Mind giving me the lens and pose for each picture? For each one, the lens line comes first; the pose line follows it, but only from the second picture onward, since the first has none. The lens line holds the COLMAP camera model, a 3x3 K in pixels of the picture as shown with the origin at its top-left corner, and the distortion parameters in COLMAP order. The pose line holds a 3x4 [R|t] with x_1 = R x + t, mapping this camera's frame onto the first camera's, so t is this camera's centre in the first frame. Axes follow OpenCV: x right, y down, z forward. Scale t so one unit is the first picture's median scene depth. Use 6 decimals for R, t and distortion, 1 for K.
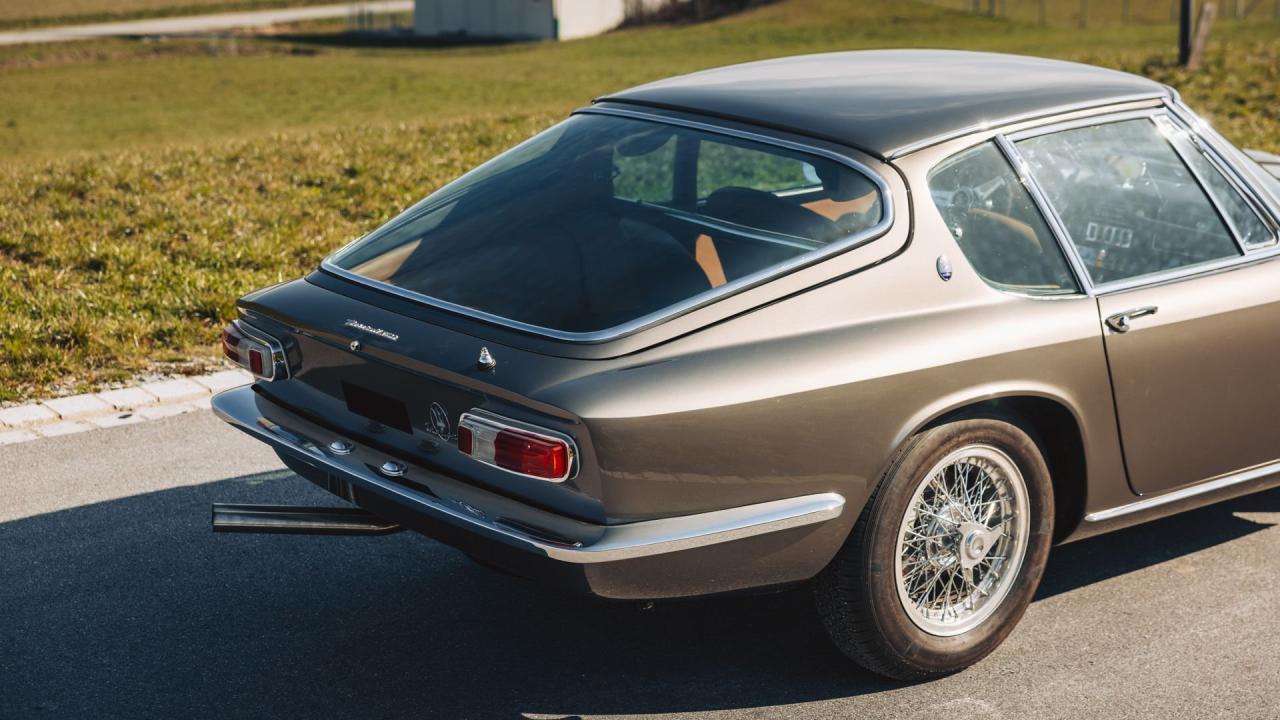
lens RADIAL K [[2524.6, 0, 639.4], [0, 2524.6, 357.1], [0, 0, 1]] dist [0.041220, 0.000000]
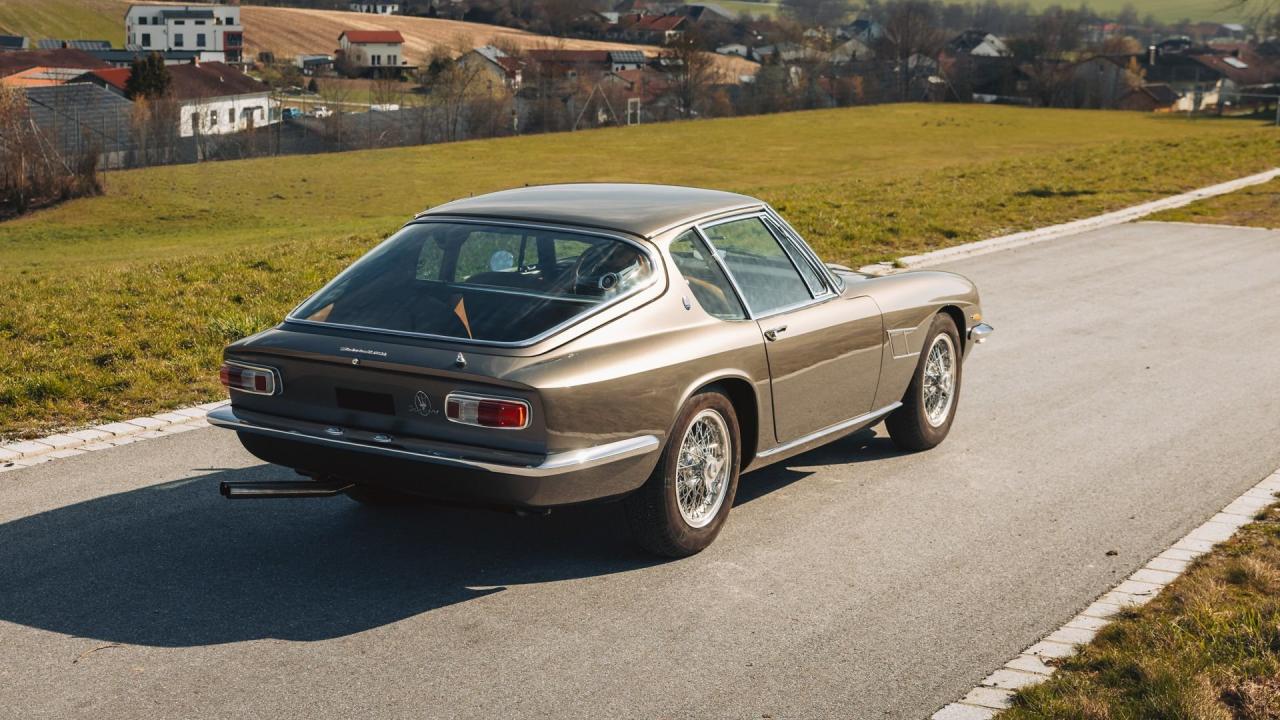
lens RADIAL K [[2524.6, 0, 639.9], [0, 2524.6, 368.7], [0, 0, 1]] dist [0.041220, 0.000000]
pose [[0.906857, -0.038889, 0.419641, -0.589046], [0.077210, 0.994211, -0.074719, 0.126223], [-0.414306, 0.100160, 0.904609, -0.470381]]
